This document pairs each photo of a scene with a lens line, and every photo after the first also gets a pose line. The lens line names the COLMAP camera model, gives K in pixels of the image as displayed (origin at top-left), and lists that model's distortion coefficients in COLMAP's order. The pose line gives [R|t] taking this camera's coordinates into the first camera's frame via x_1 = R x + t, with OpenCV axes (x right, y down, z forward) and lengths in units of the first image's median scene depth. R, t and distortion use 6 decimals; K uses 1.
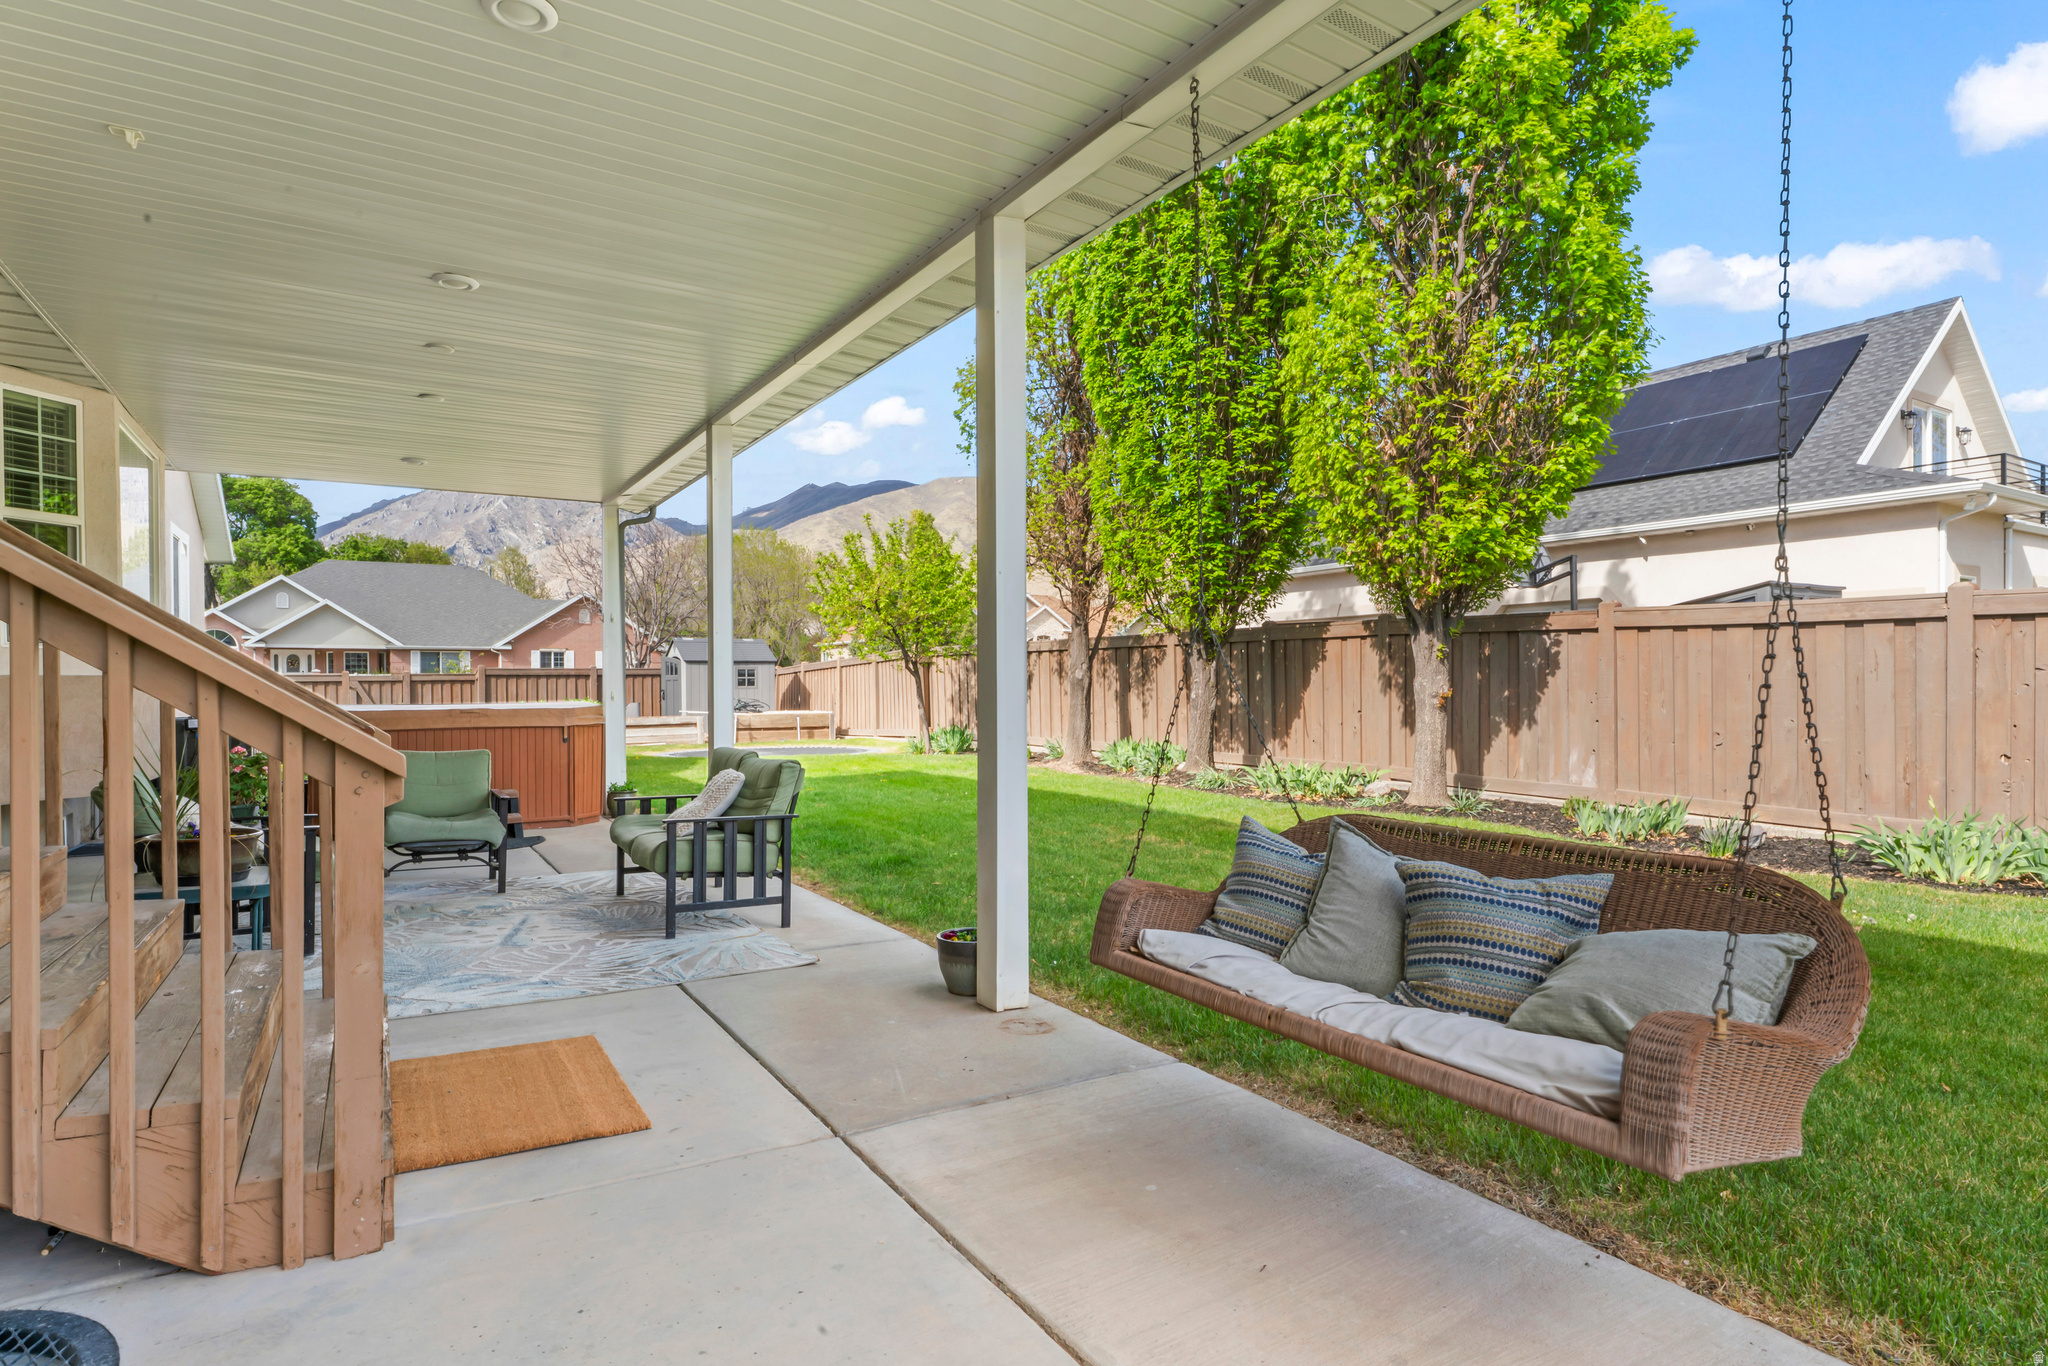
lens RADIAL K [[1063.1, 0, 1010.6], [0, 1063.1, 685.9], [0, 0, 1]] dist [0.003253, 0.000971]
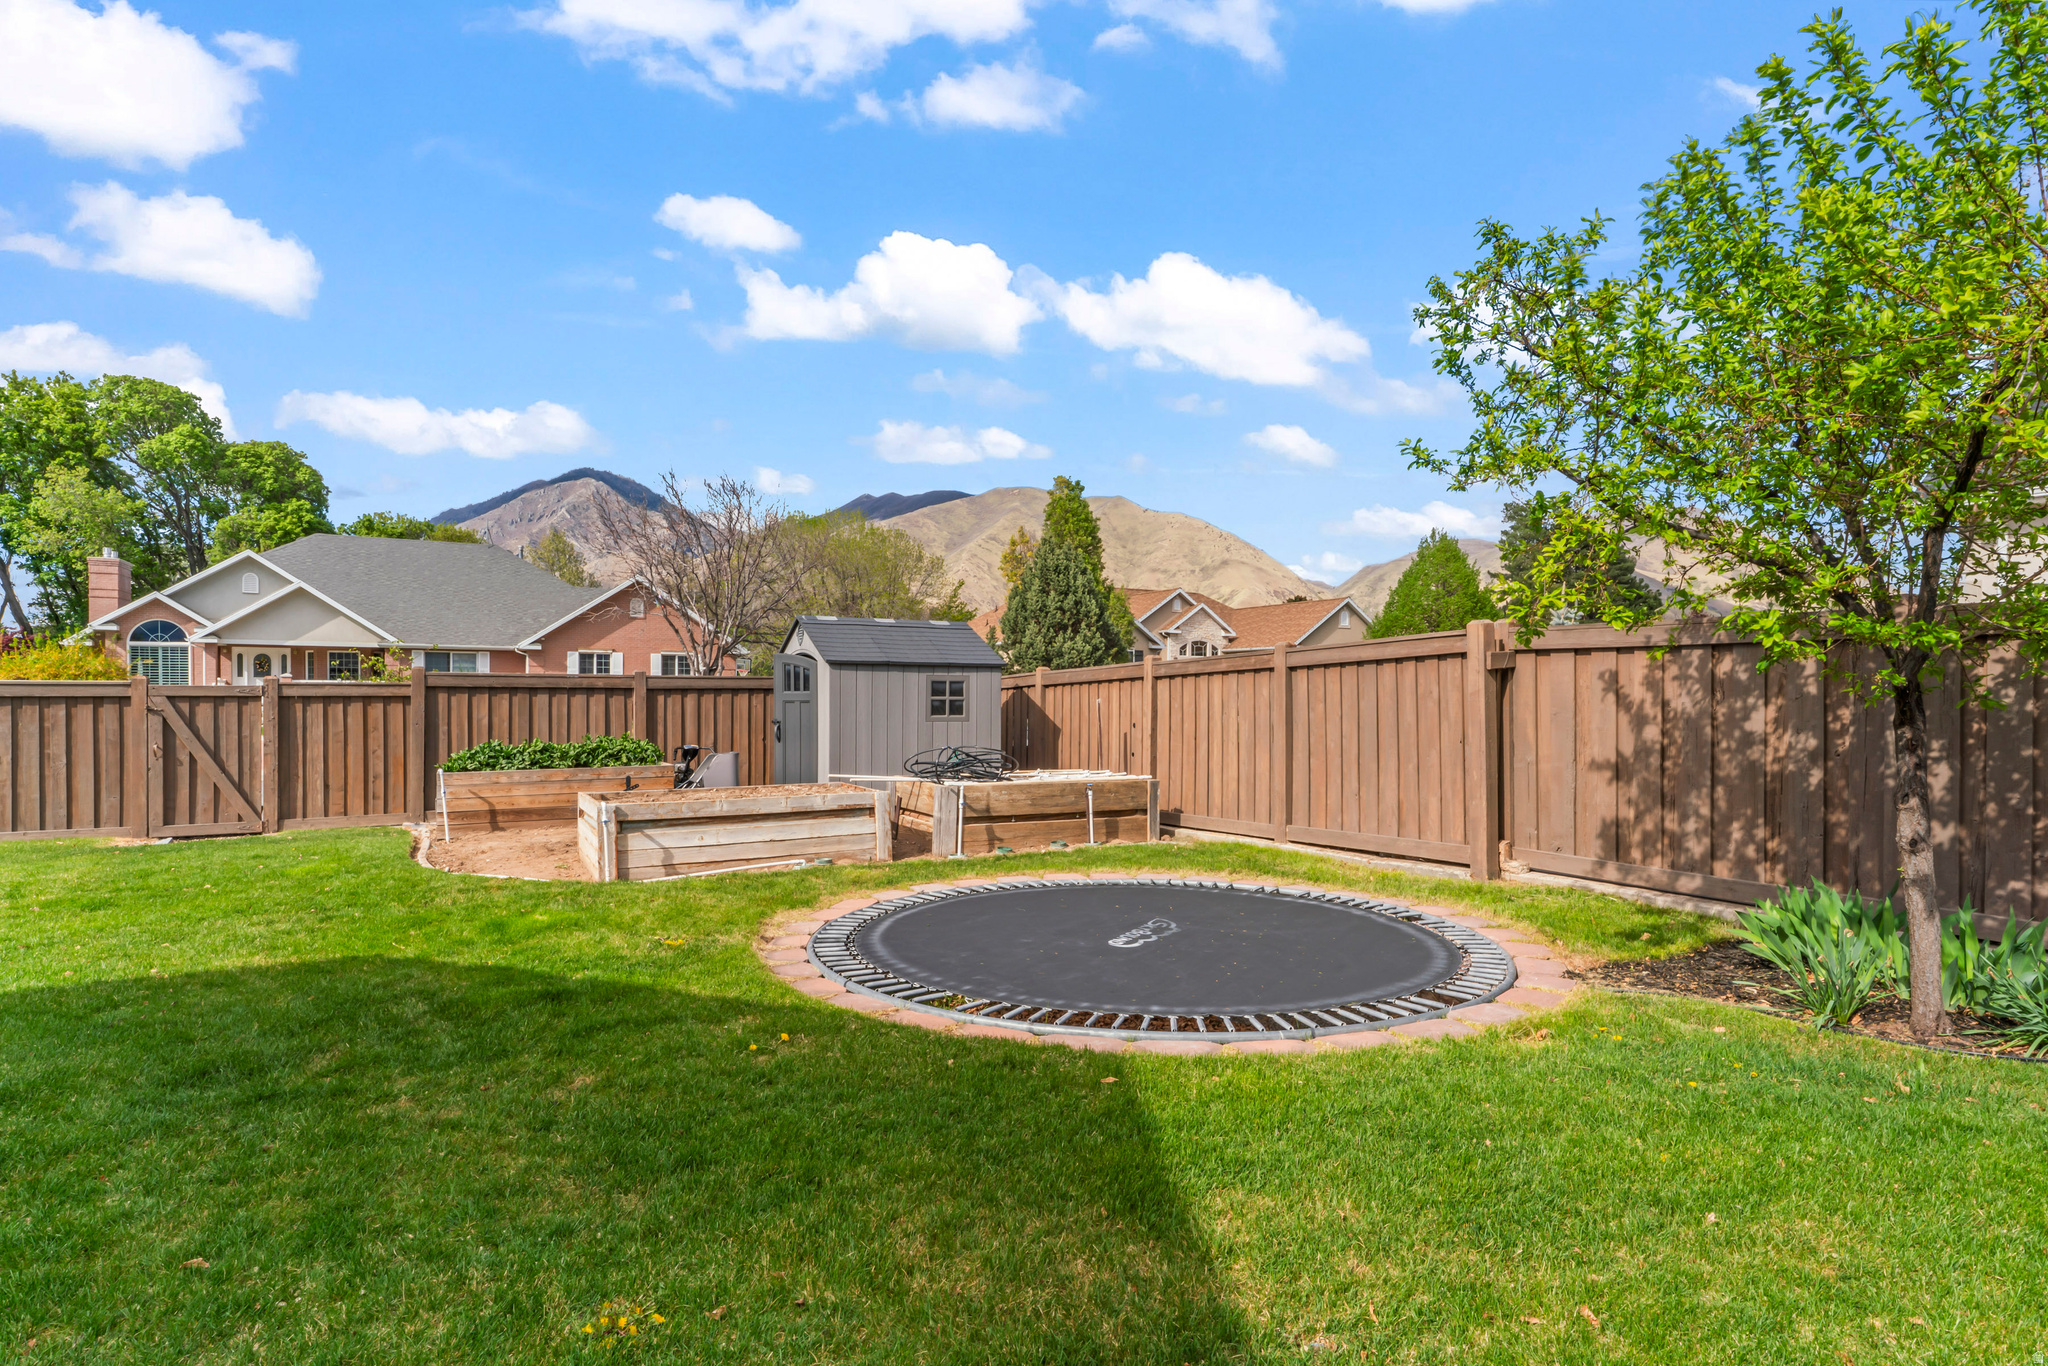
lens RADIAL K [[1052.6, 0, 1017.1], [0, 1052.6, 700.0], [0, 0, 1]] dist [-0.001516, 0.000890]
pose [[0.999163, 0.011016, -0.039399, -0.101414], [-0.010911, 0.999936, 0.002877, -0.004339], [0.039428, -0.002444, 0.999219, 0.266218]]
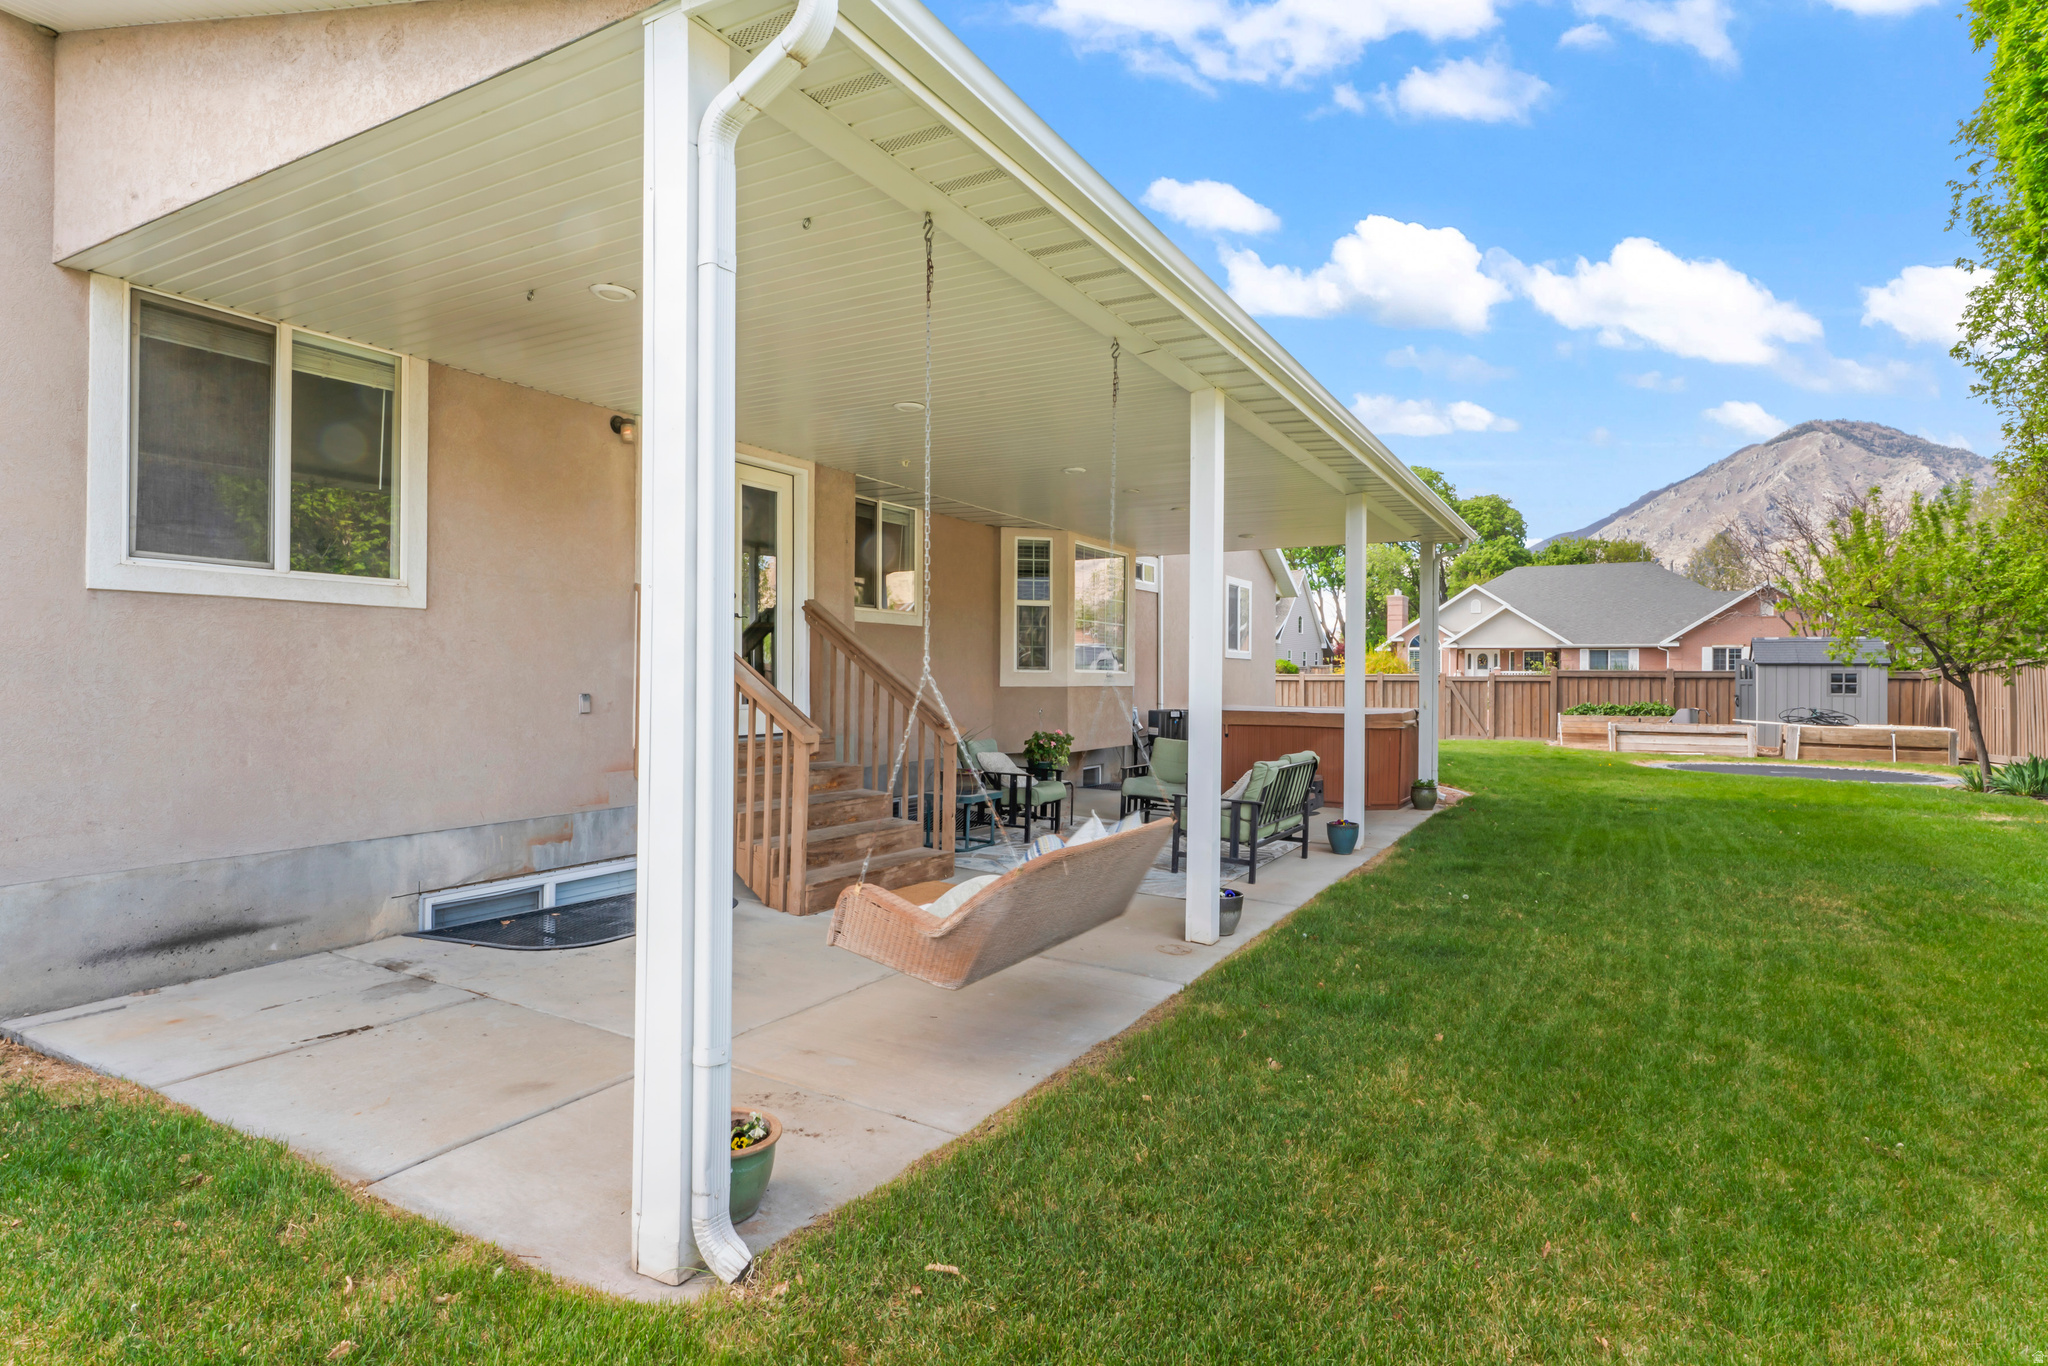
lens RADIAL K [[1074.2, 0, 1010.8], [0, 1074.2, 676.2], [0, 0, 1]] dist [-0.000081, 0.000123]
pose [[0.479123, 0.010697, -0.877682, 0.093436], [-0.012767, 0.999905, 0.005217, -0.004786], [0.877655, 0.008706, 0.479214, 0.006848]]
